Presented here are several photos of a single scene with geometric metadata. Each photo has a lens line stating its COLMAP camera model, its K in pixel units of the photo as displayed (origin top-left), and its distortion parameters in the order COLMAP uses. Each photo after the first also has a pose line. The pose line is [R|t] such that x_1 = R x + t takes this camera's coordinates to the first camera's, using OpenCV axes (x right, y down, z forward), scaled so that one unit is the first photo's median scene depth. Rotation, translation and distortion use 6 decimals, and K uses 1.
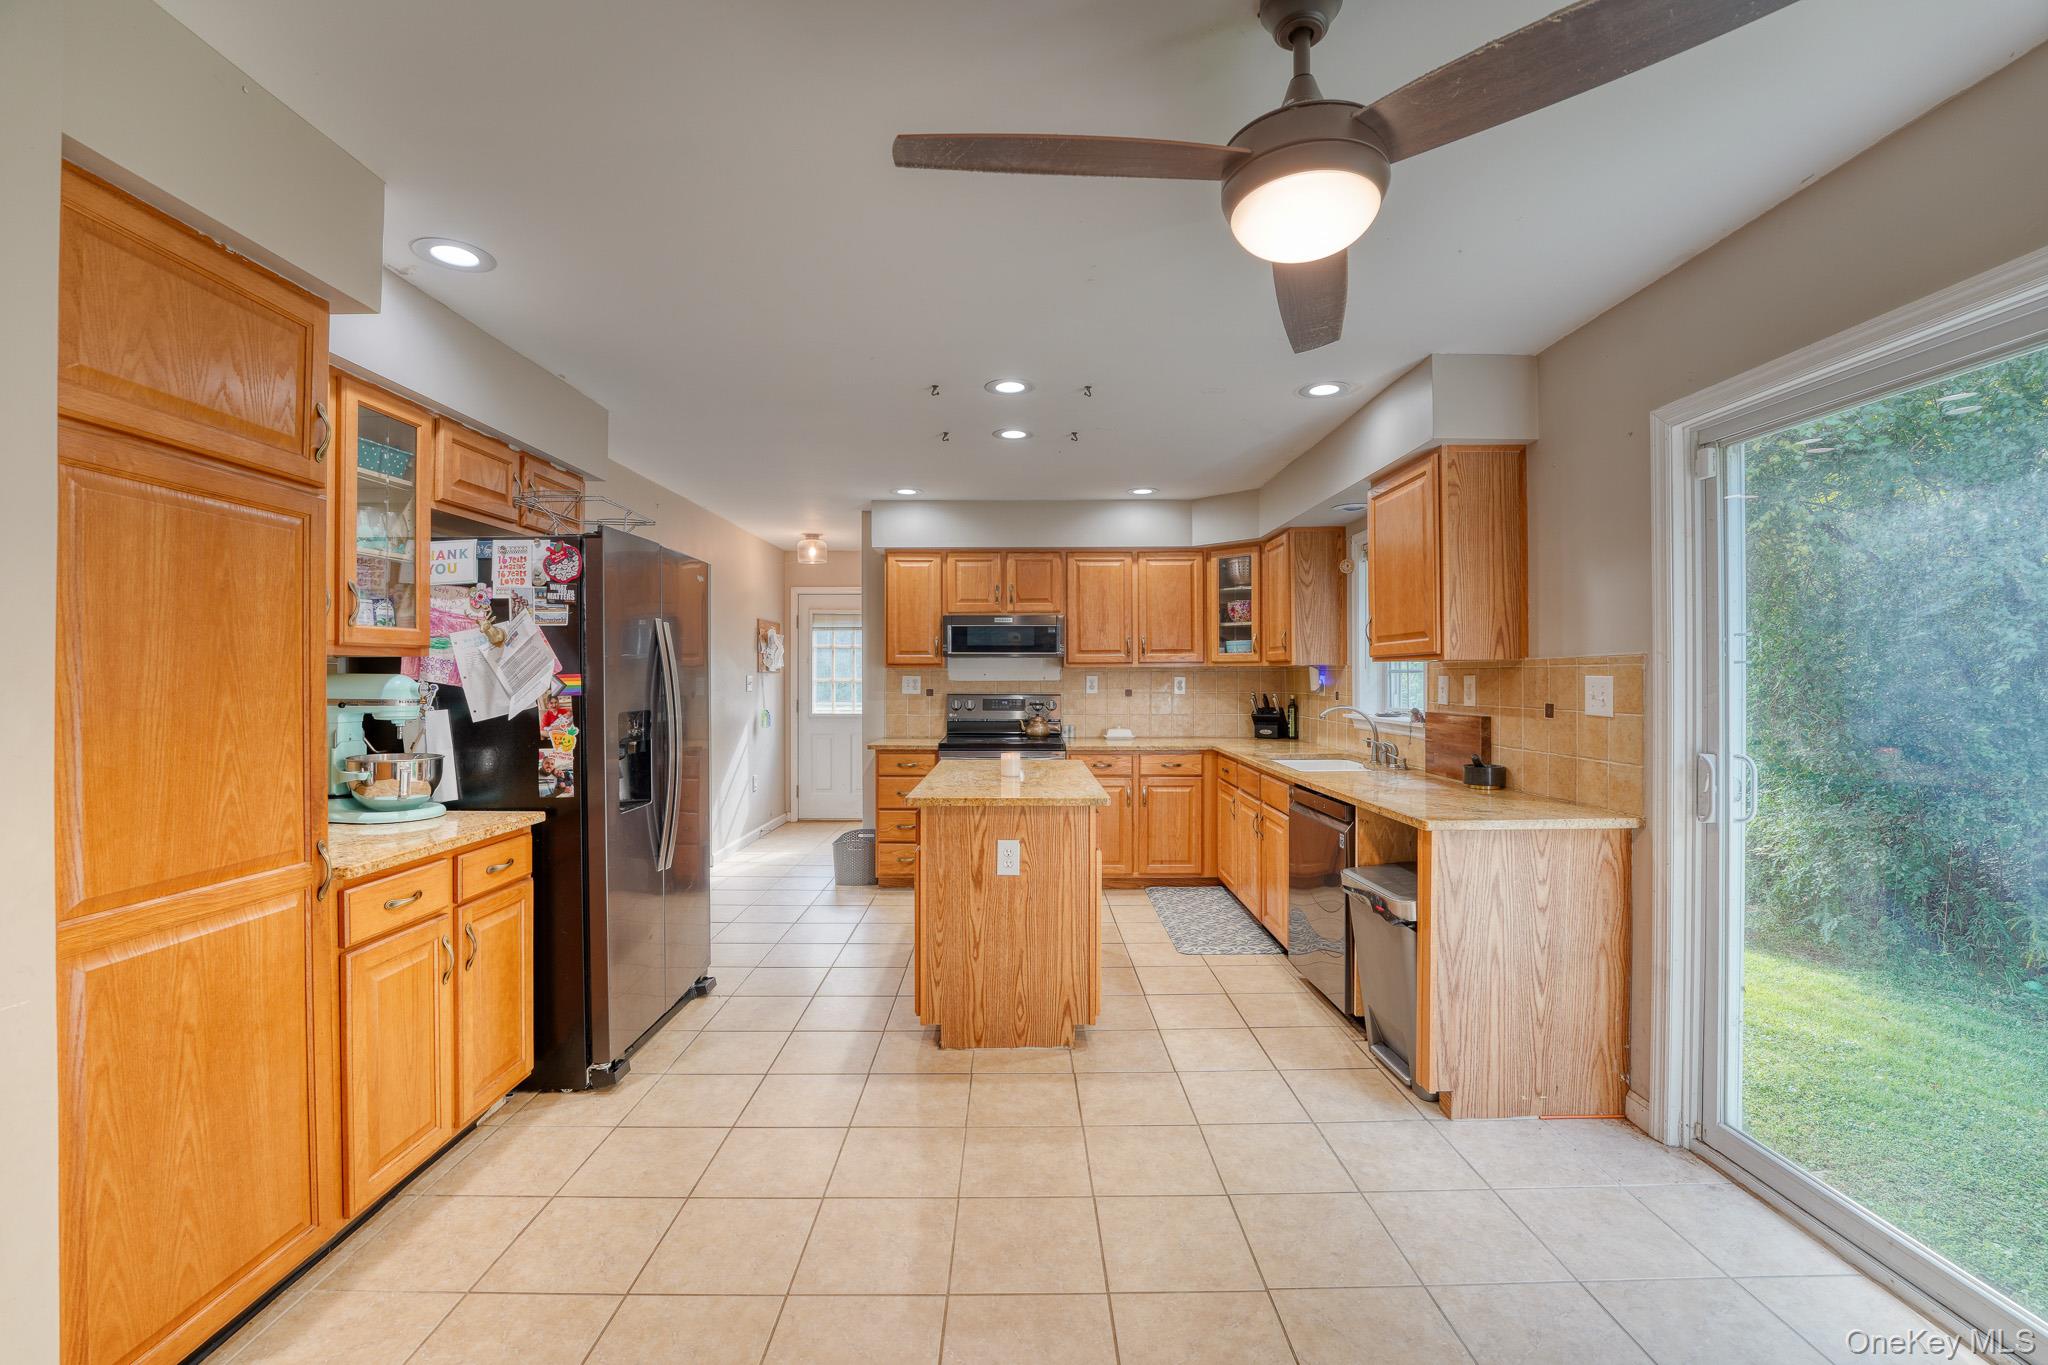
lens RADIAL K [[855.2, 0, 1018.1], [0, 855.2, 673.0], [0, 0, 1]] dist [-0.025731, 0.002687]
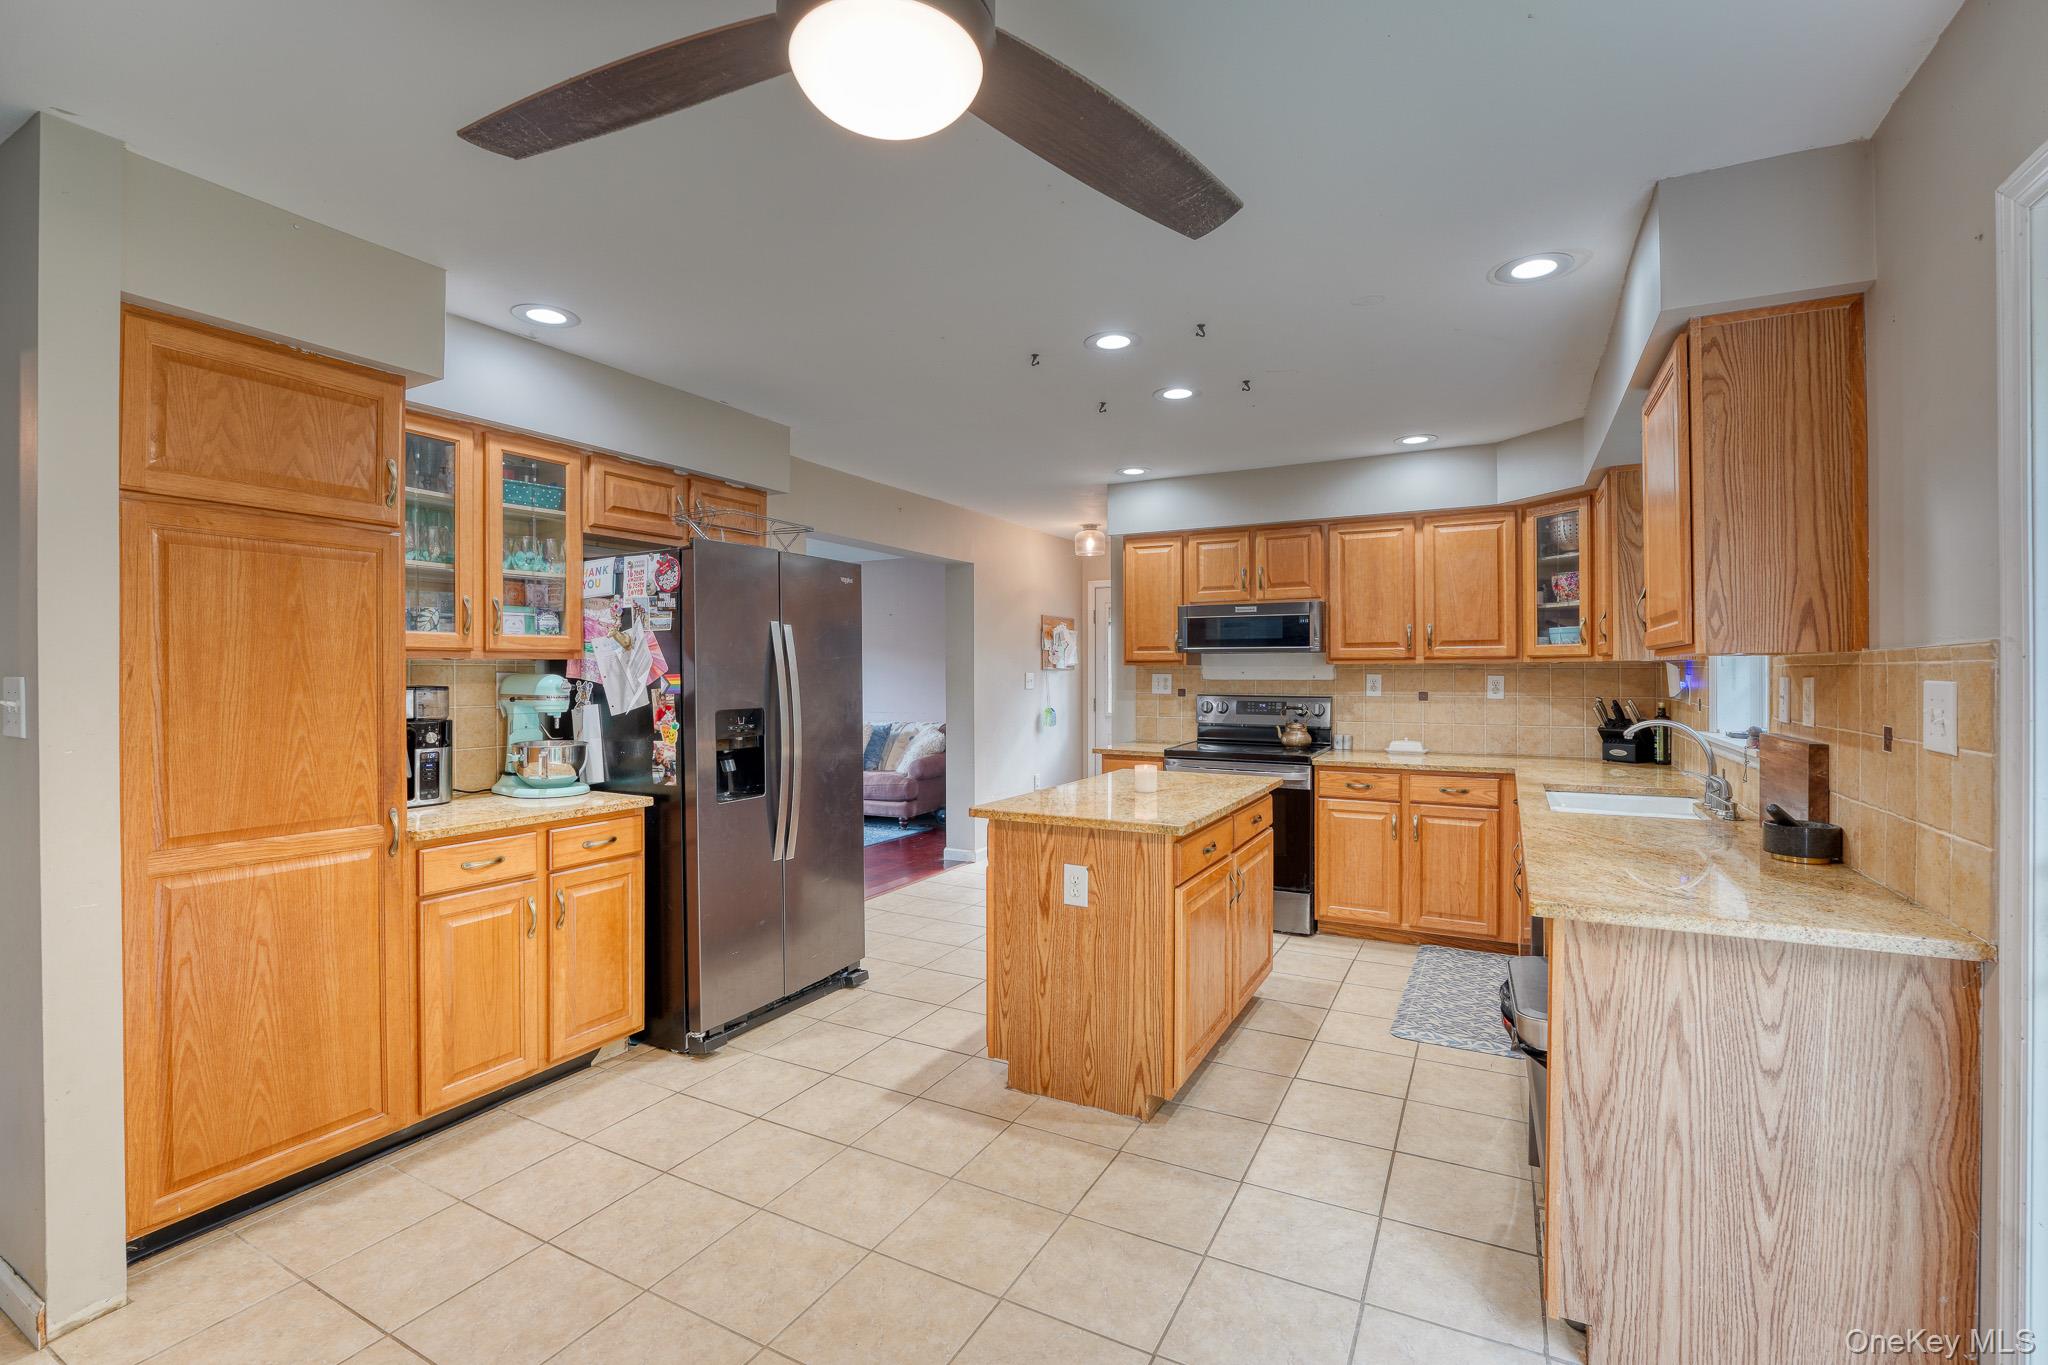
lens RADIAL K [[903.7, 0, 1015.5], [0, 903.7, 671.9], [0, 0, 1]] dist [-0.017840, -0.000535]
pose [[0.877089, 0.000892, -0.480328, 0.426412], [0.001003, 0.999993, 0.003689, -0.005478], [0.480327, -0.003717, 0.877081, 0.185995]]
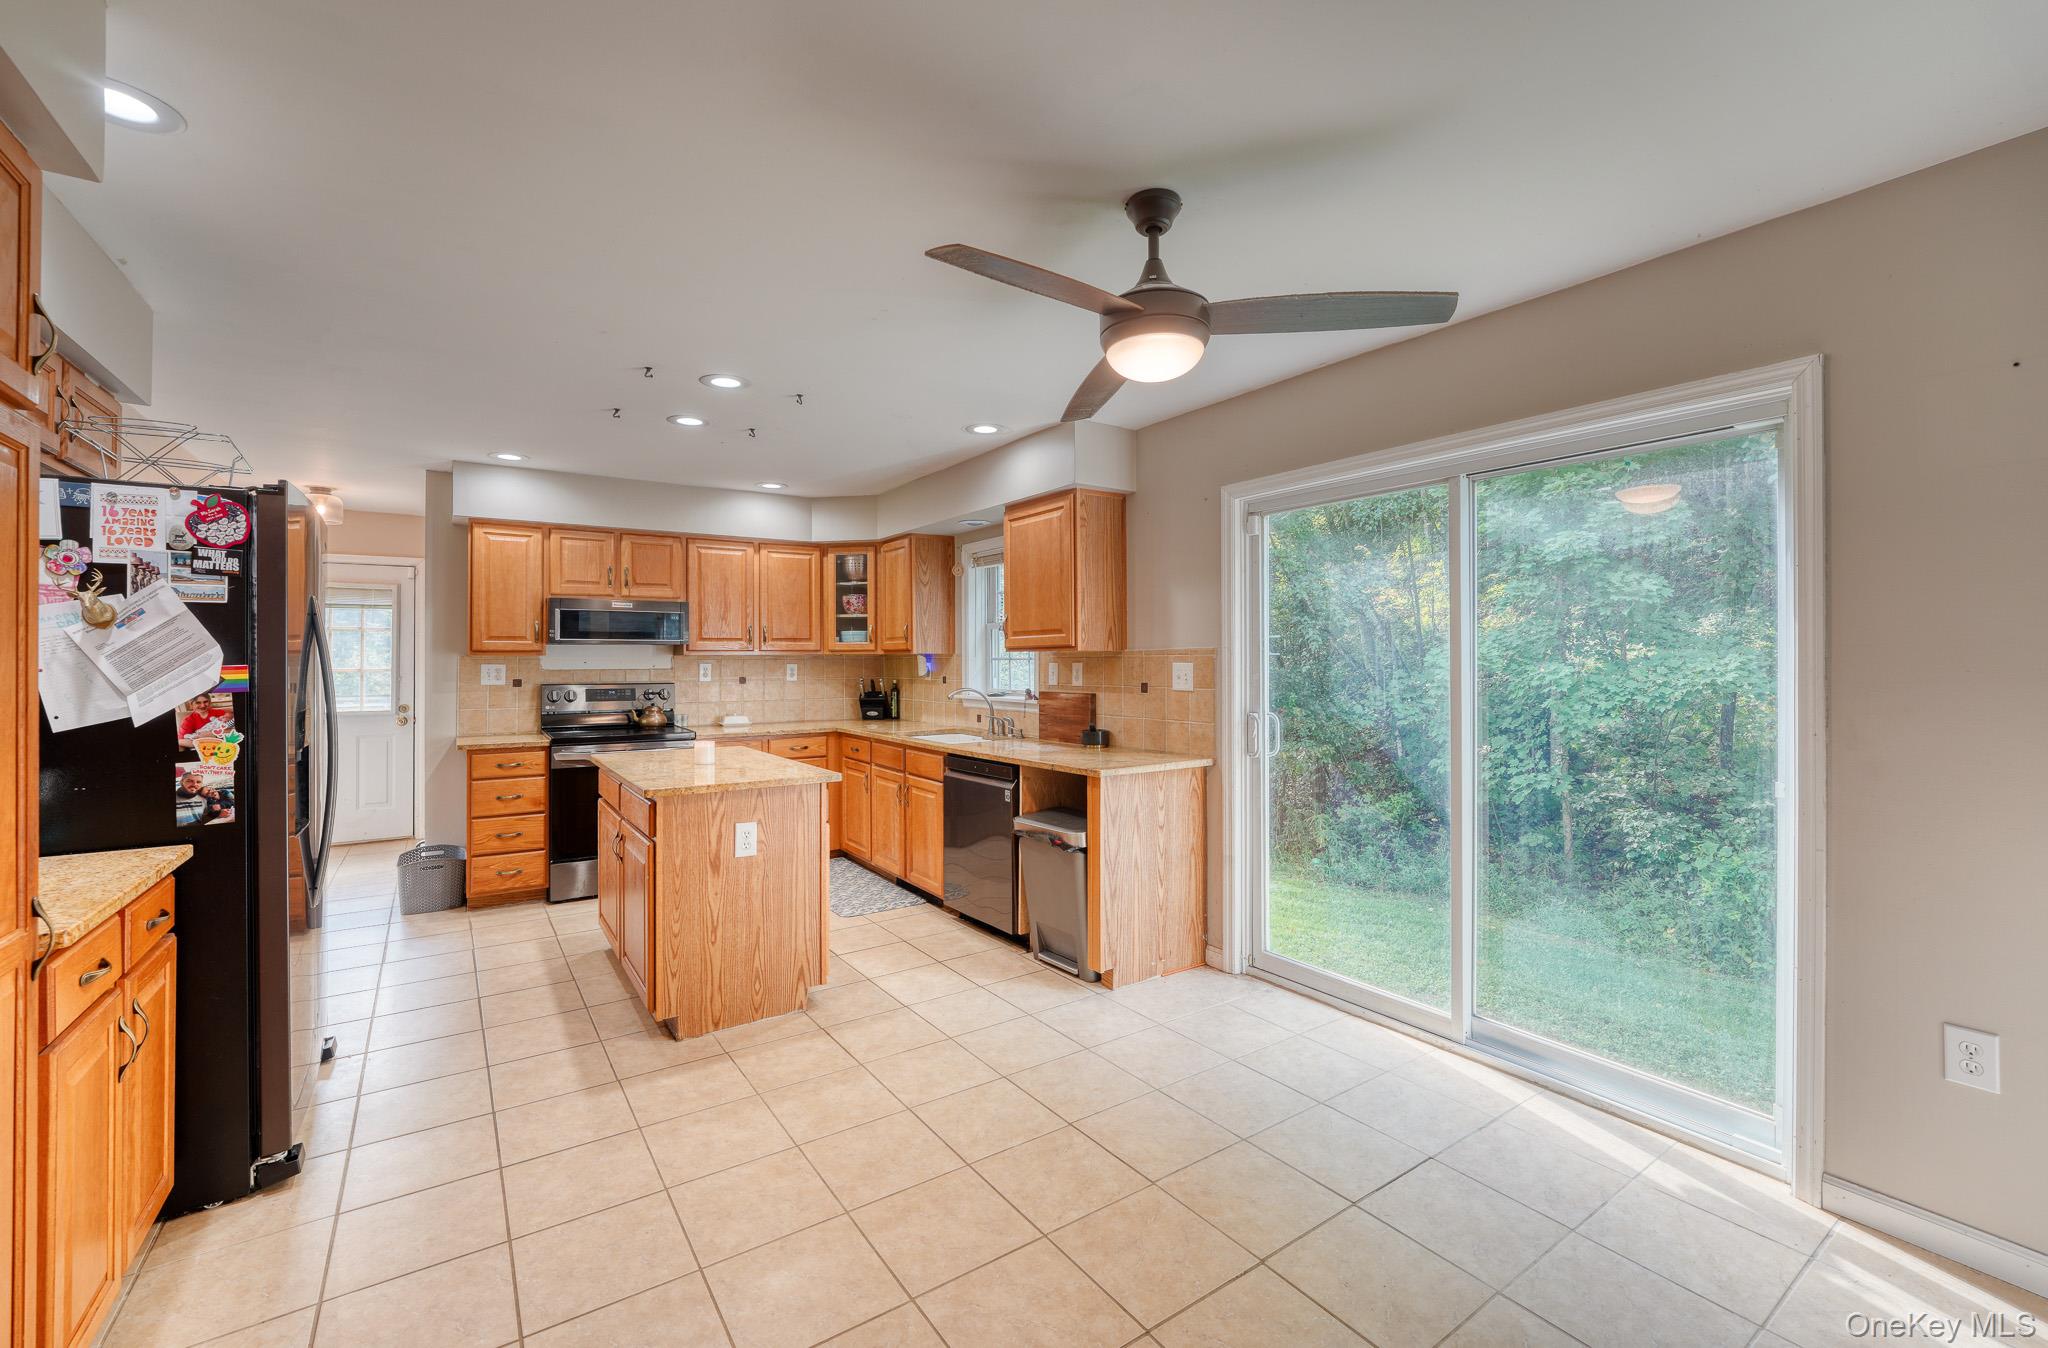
lens RADIAL K [[856.8, 0, 1013.3], [0, 856.8, 652.3], [0, 0, 1]] dist [-0.009136, 0.000580]
pose [[0.830776, 0.003235, 0.556597, -0.364473], [0.001284, 0.999969, -0.007729, -0.003522], [-0.556605, 0.007136, 0.830746, -0.054453]]
